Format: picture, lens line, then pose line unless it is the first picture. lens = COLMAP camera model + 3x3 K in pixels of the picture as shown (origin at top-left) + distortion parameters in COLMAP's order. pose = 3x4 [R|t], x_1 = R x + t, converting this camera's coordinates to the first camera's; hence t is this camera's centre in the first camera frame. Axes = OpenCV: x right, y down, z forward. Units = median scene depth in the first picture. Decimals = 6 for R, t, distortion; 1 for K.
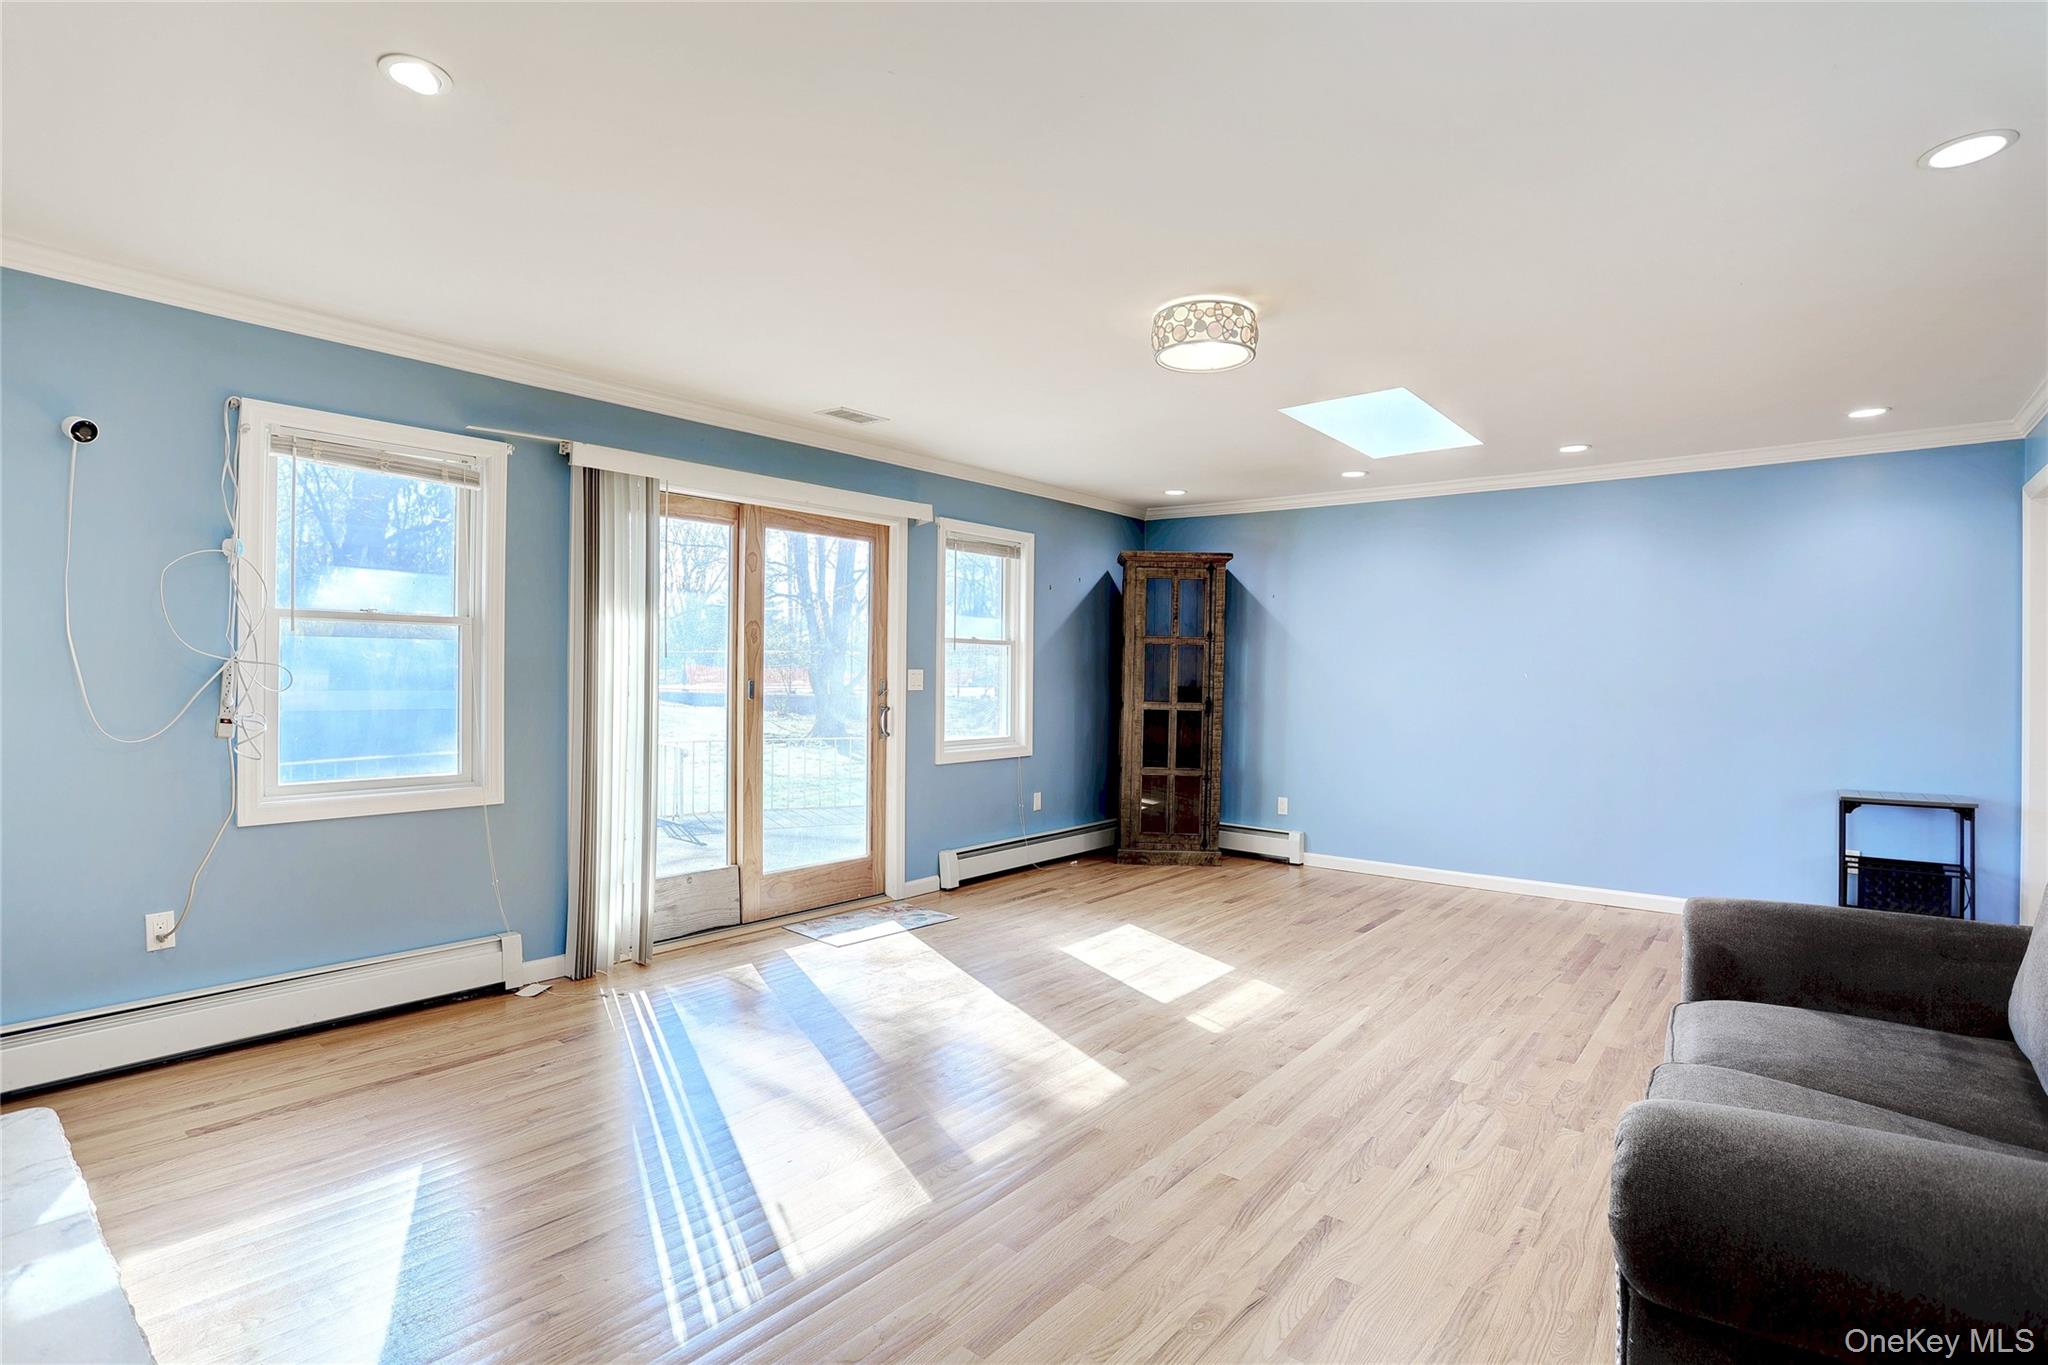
lens RADIAL K [[1006.4, 0, 1017.4], [0, 1006.4, 673.8], [0, 0, 1]] dist [-0.055148, 0.000556]
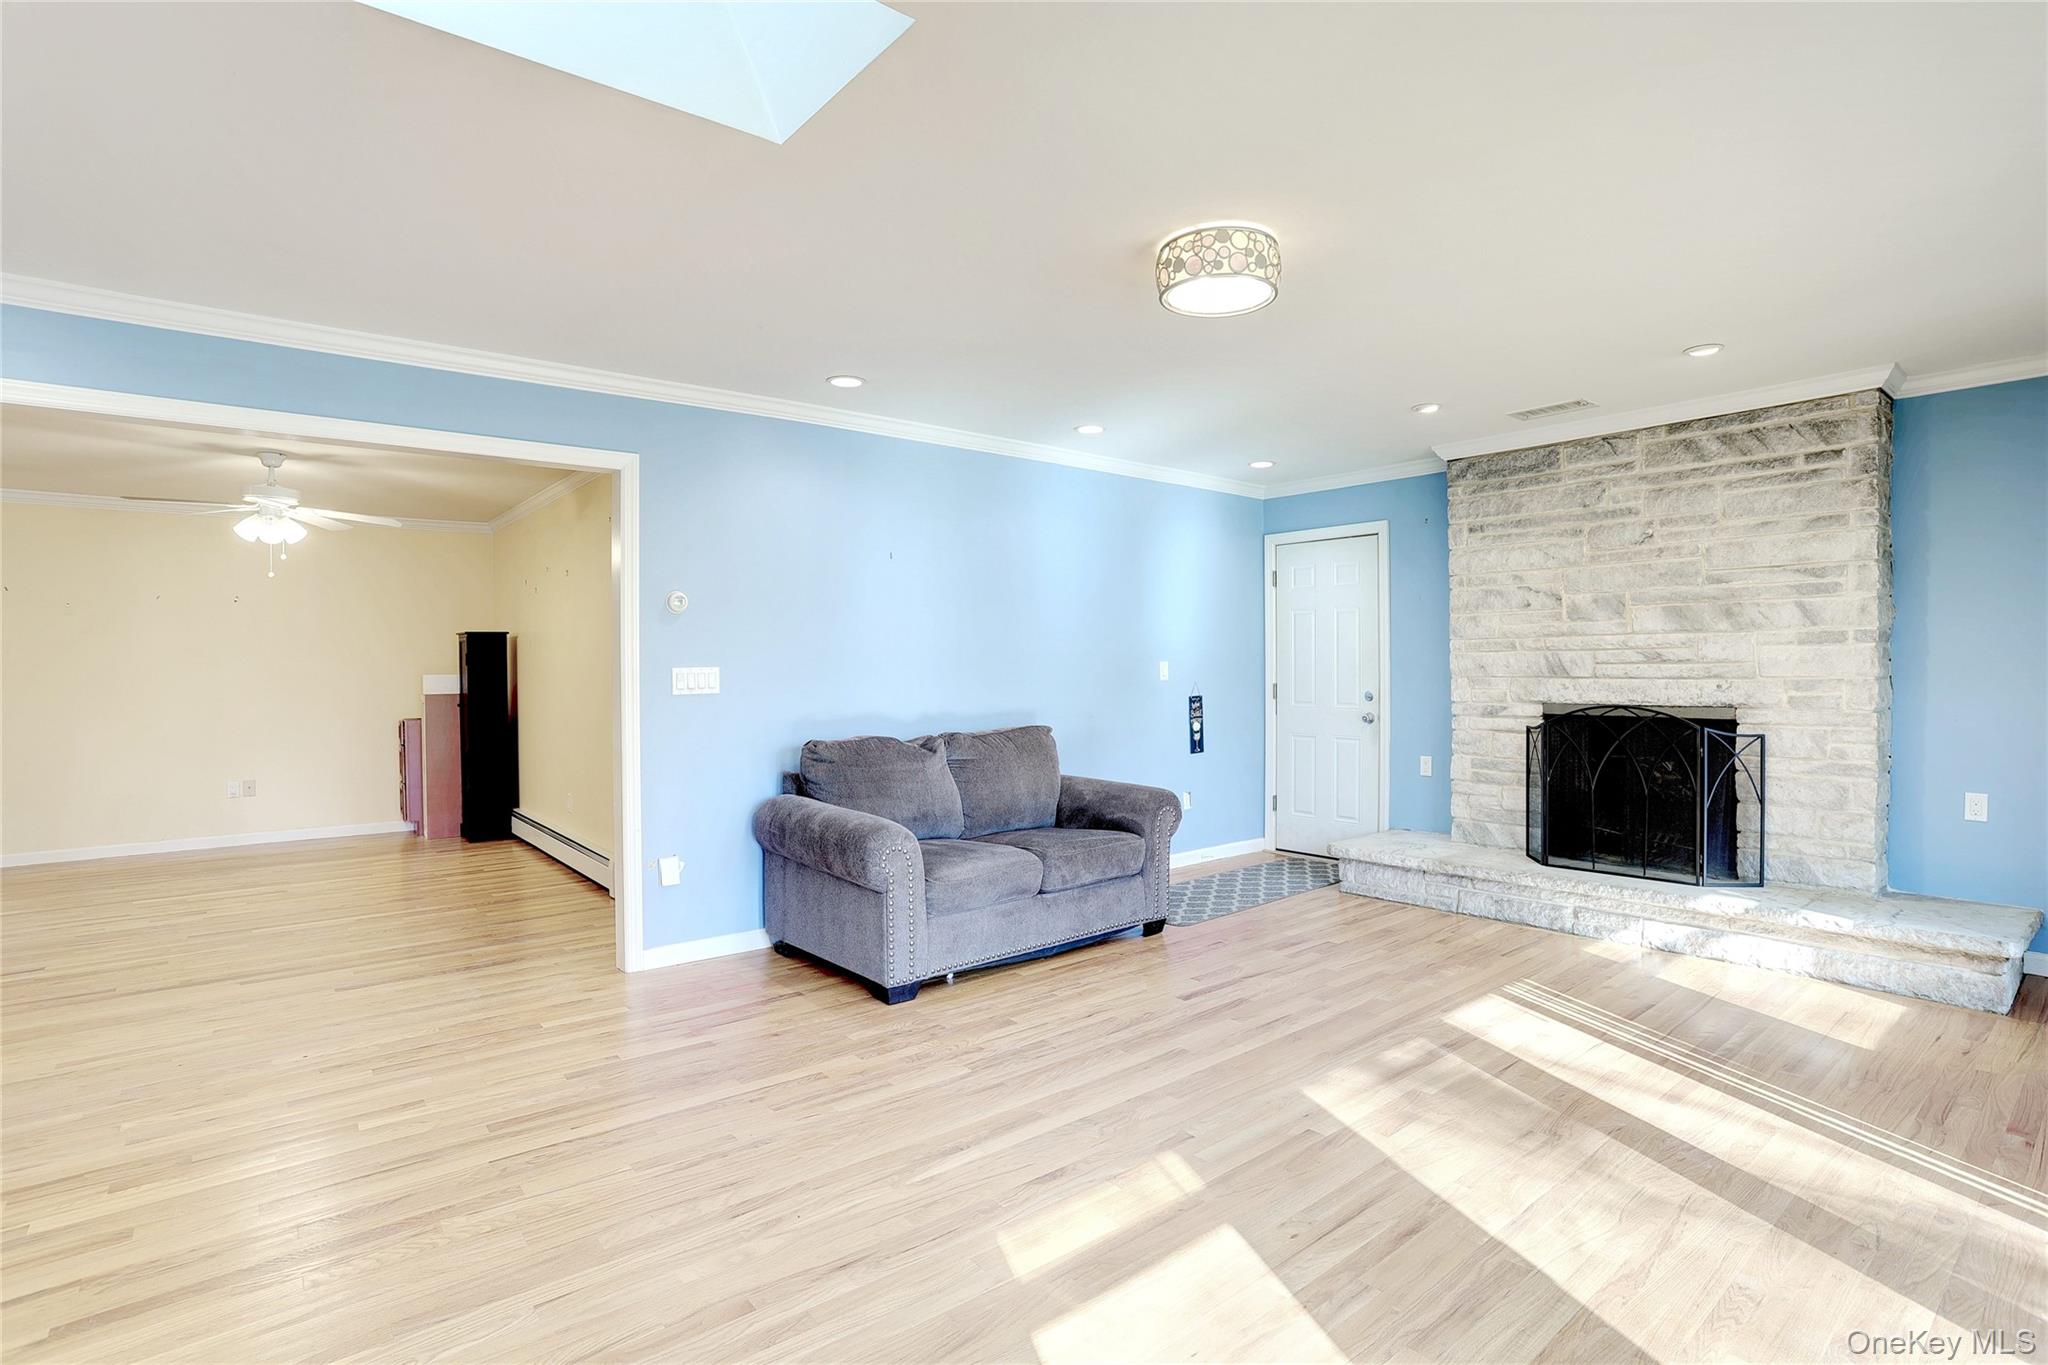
lens RADIAL K [[993.1, 0, 1030.1], [0, 993.1, 673.8], [0, 0, 1]] dist [-0.026492, 0.000347]
pose [[-0.982093, -0.004797, 0.188335, 0.176423], [-0.002878, 0.999941, 0.010461, -0.002869], [-0.188374, 0.009732, -0.982049, 1.798692]]
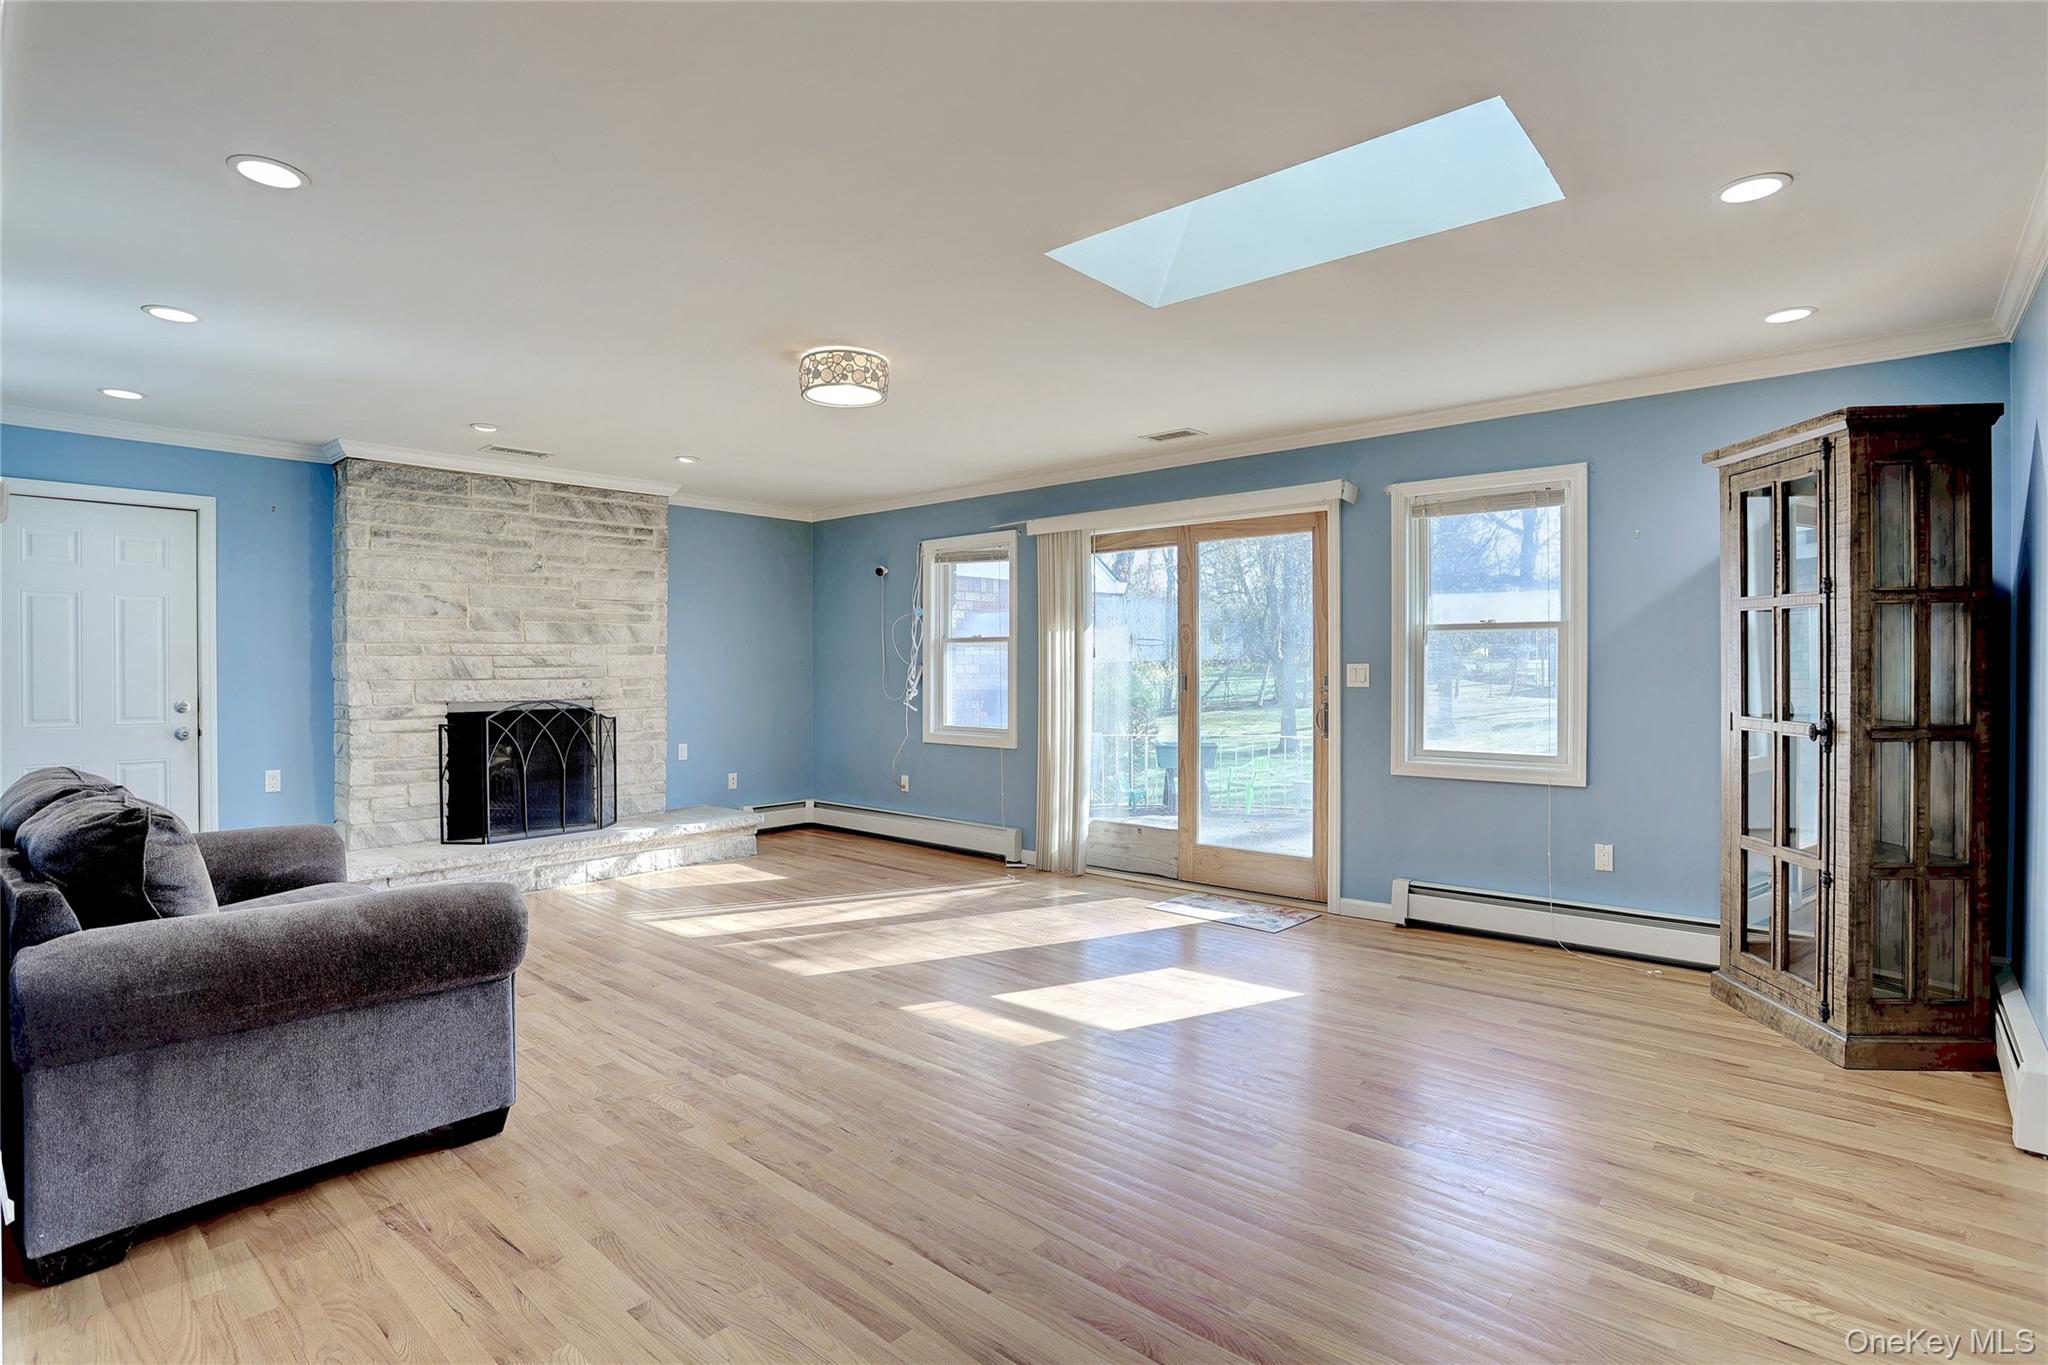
lens RADIAL K [[1006.4, 0, 1017.4], [0, 1006.4, 673.8], [0, 0, 1]] dist [-0.055148, 0.000556]
pose [[-0.042811, -0.000115, -0.999083, 1.305058], [0.000929, 1.000000, -0.000155, 0.007208], [0.999083, -0.000935, -0.042811, 1.207548]]
